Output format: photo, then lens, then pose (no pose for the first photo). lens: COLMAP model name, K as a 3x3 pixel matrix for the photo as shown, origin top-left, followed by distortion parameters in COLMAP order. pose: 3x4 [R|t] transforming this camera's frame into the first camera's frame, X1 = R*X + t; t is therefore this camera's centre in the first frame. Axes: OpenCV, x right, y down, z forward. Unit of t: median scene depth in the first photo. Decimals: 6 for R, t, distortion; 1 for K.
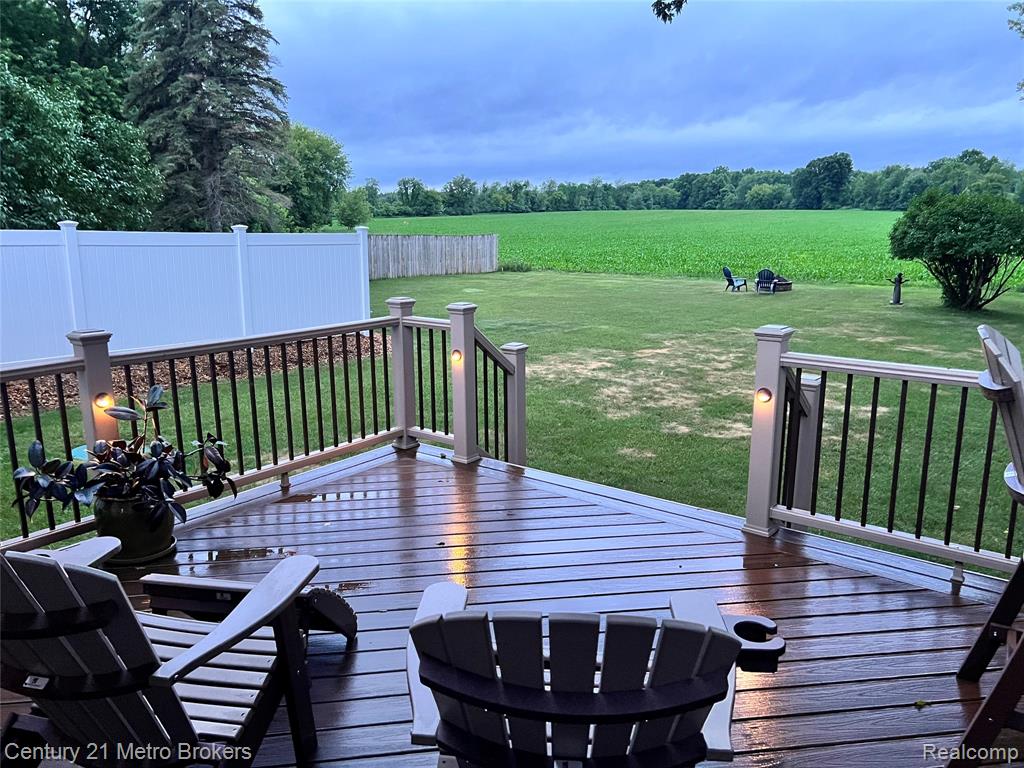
lens RADIAL K [[751.4, 0, 512.0], [0, 751.4, 384.0], [0, 0, 1]] dist [0.030360, -0.040182]
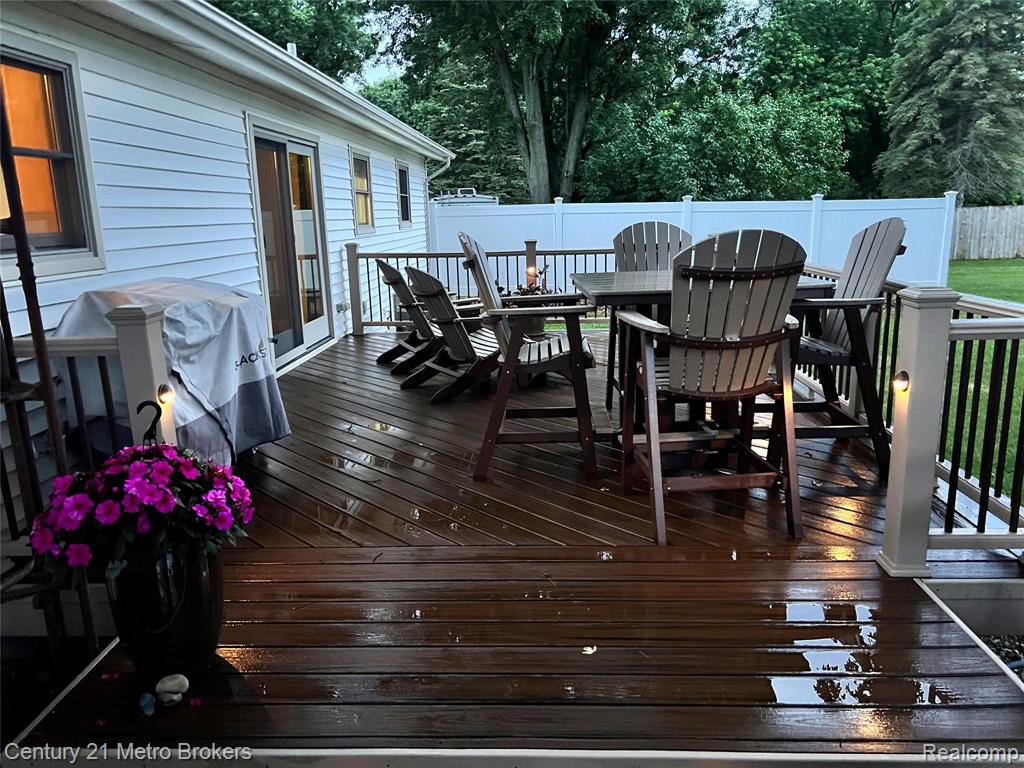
lens RADIAL K [[751.4, 0, 512.0], [0, 751.4, 384.0], [0, 0, 1]] dist [0.030360, -0.040182]
pose [[0.541917, 0.173305, -0.822369, 0.174667], [-0.149999, 0.982742, 0.108257, 0.015985], [0.826938, 0.064688, 0.558560, -0.043825]]
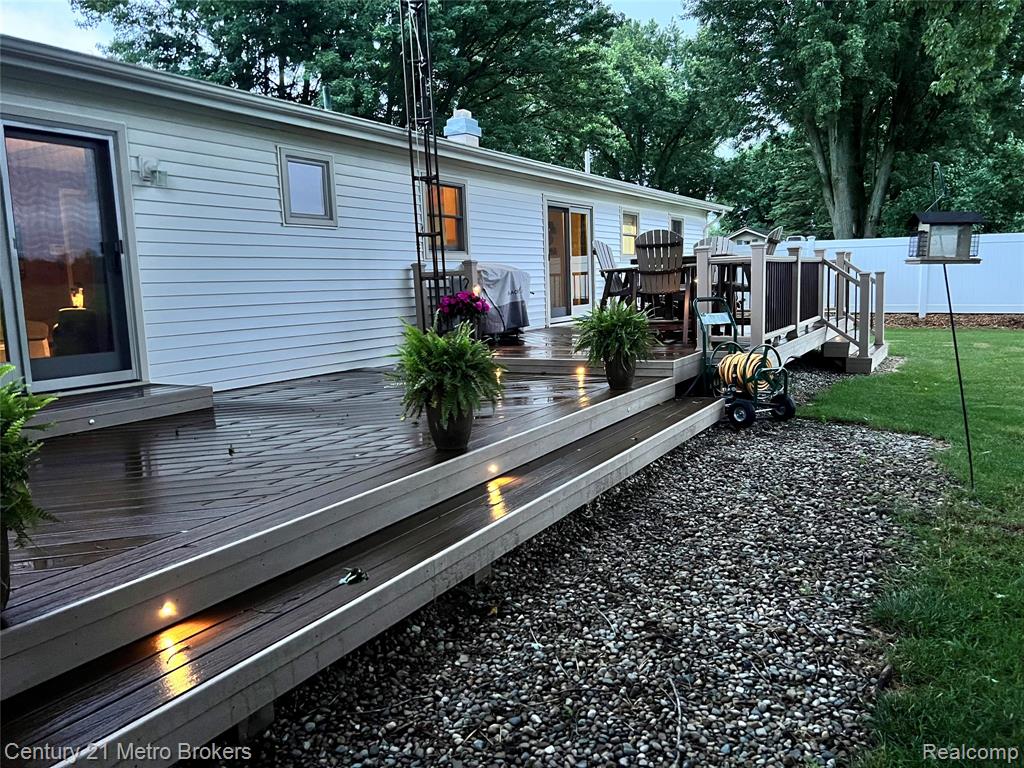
lens RADIAL K [[751.4, 0, 512.0], [0, 751.4, 384.0], [0, 0, 1]] dist [0.030360, -0.040182]
pose [[0.079970, 0.129551, -0.988343, 0.358709], [-0.169538, 0.978839, 0.114587, 0.032873], [0.982274, 0.158398, 0.100241, -0.037526]]
